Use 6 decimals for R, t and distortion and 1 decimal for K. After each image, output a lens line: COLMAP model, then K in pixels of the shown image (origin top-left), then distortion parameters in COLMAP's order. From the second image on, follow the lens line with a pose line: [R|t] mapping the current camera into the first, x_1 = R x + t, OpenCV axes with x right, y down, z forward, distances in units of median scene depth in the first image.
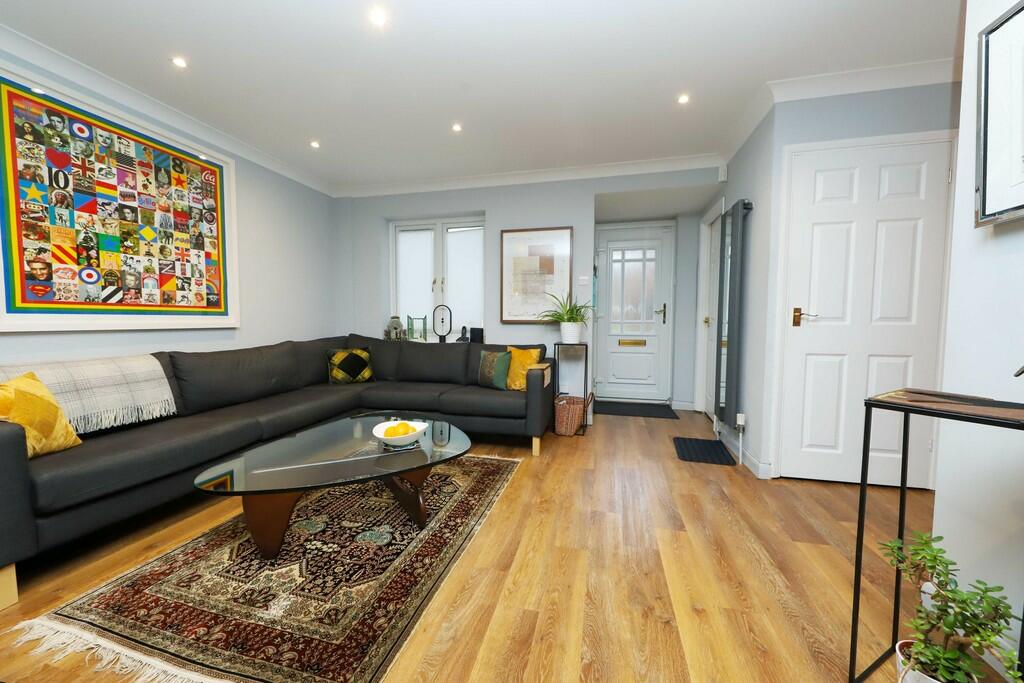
lens RADIAL K [[362.8, 0, 514.4], [0, 362.8, 340.2], [0, 0, 1]] dist [-0.001844, -0.000268]
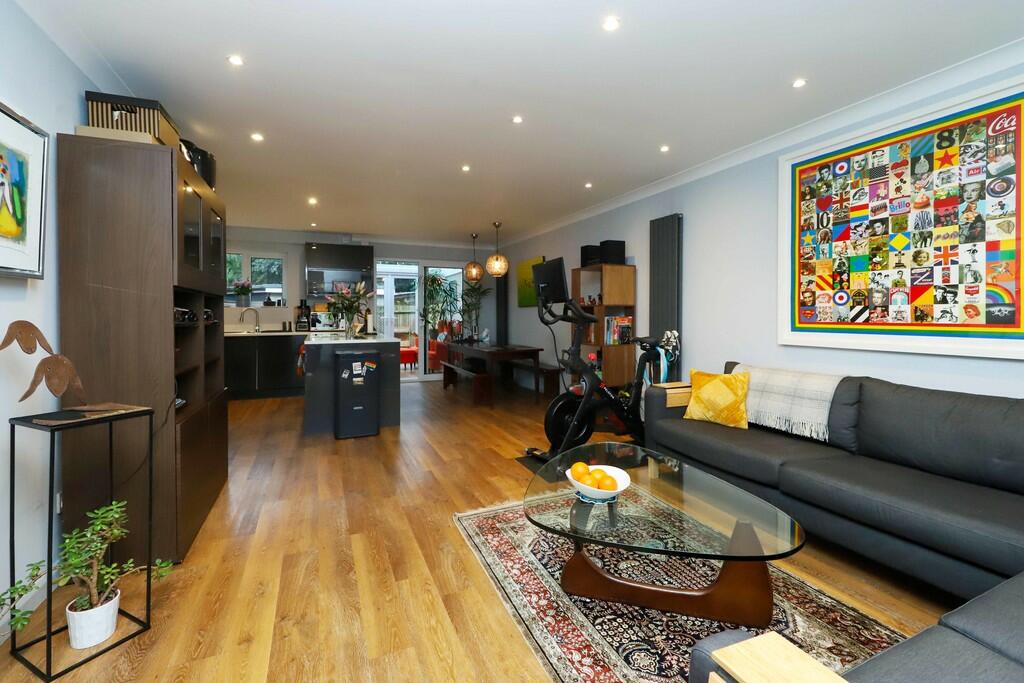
lens RADIAL K [[442.5, 0, 520.6], [0, 442.5, 313.7], [0, 0, 1]] dist [-0.003076, -0.000422]
pose [[-0.782656, -0.002657, -0.622449, 0.394073], [-0.036634, 0.998454, 0.041801, -0.145961], [0.621375, 0.055519, -0.781543, 1.392126]]
